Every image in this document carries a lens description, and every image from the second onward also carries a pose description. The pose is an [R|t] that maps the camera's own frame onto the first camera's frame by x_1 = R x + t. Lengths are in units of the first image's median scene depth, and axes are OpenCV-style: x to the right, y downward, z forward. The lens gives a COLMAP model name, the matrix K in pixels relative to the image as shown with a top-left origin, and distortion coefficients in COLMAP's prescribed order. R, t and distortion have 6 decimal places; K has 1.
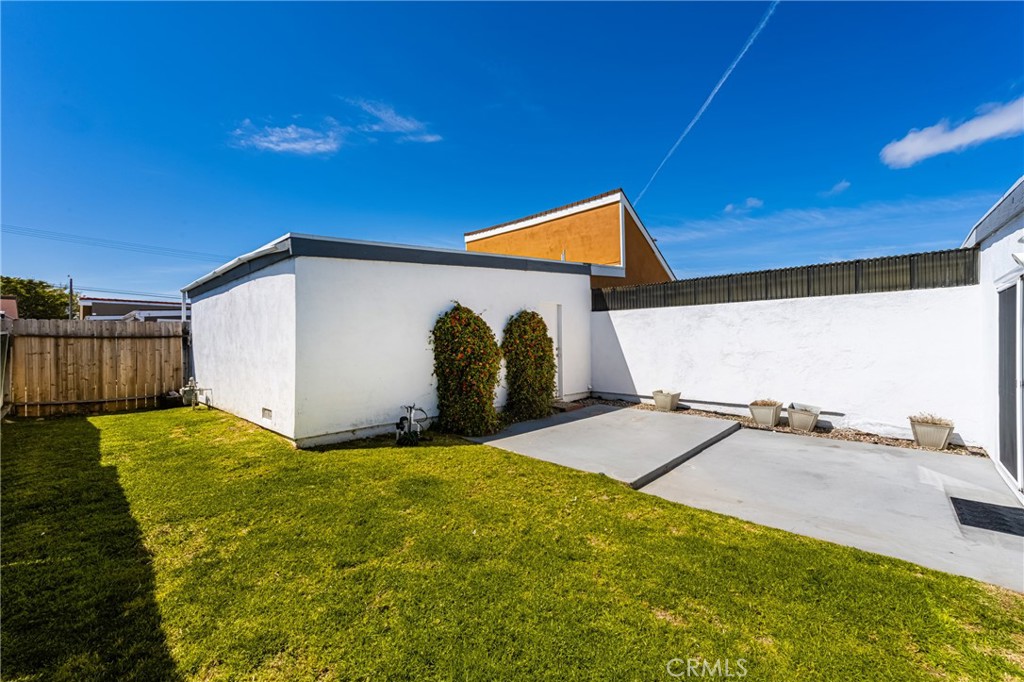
lens RADIAL K [[408.0, 0, 511.0], [0, 408.0, 341.2], [0, 0, 1]] dist [-0.000575, -0.000227]
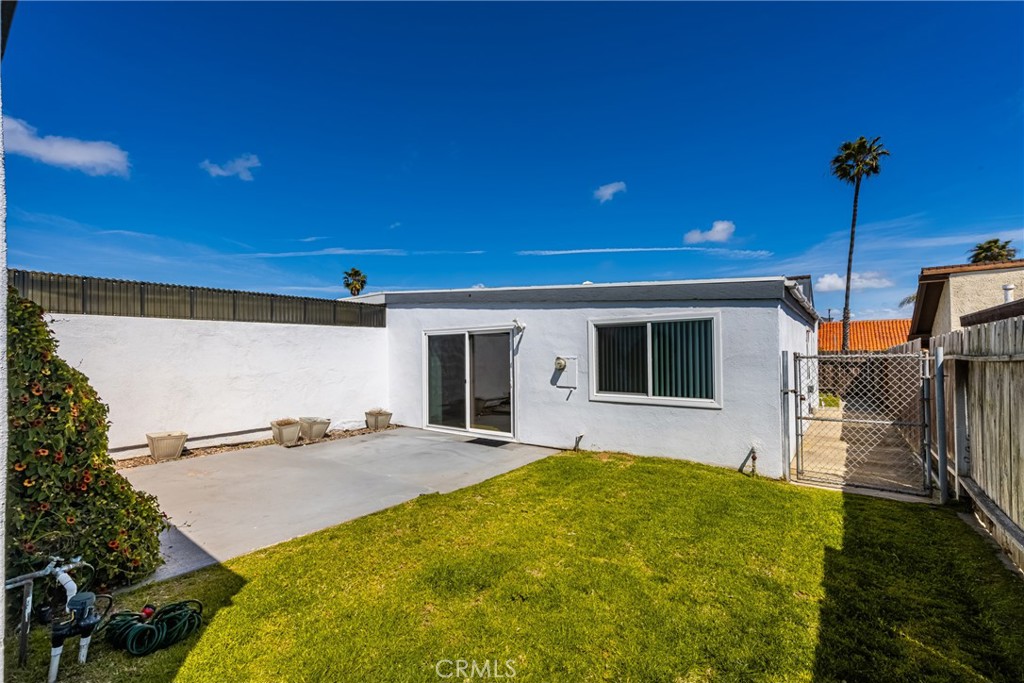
lens RADIAL K [[432.7, 0, 508.9], [0, 432.7, 347.0], [0, 0, 1]] dist [-0.000138, -0.000078]
pose [[-0.105868, 0.021976, 0.994137, -0.504141], [0.005413, 0.999754, -0.021523, -0.012845], [-0.994365, 0.003103, -0.105961, 0.505184]]
